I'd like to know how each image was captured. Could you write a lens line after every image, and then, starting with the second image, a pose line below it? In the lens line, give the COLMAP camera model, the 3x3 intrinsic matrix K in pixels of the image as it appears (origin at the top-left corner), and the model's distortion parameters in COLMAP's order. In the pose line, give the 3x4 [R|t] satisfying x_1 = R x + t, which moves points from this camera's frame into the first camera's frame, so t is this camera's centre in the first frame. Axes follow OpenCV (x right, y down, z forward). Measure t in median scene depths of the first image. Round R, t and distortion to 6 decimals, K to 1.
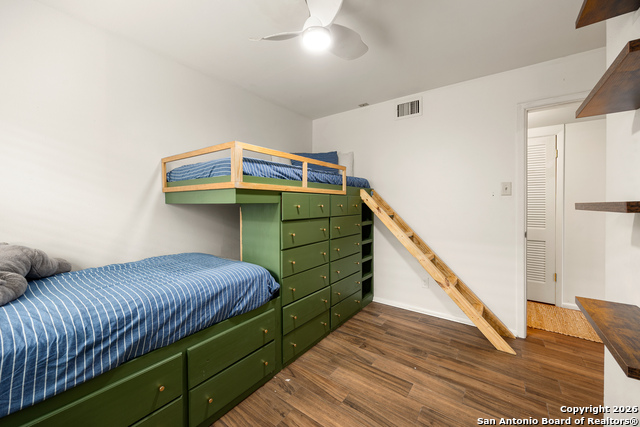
lens RADIAL K [[250.3, 0, 323.2], [0, 250.3, 210.8], [0, 0, 1]] dist [0.000698, 0.000132]
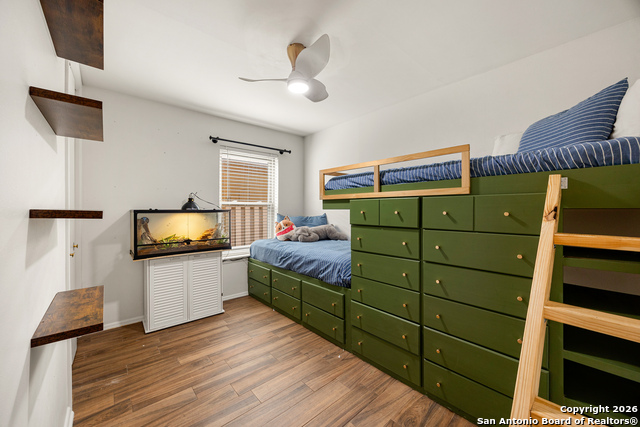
lens RADIAL K [[245.0, 0, 322.8], [0, 245.0, 216.1], [0, 0, 1]] dist [0.000253, 0.000094]
pose [[-0.212826, 0.028274, -0.976681, 0.922237], [-0.024954, 0.999098, 0.034361, -0.033090], [0.976771, 0.031685, -0.211928, 1.056011]]
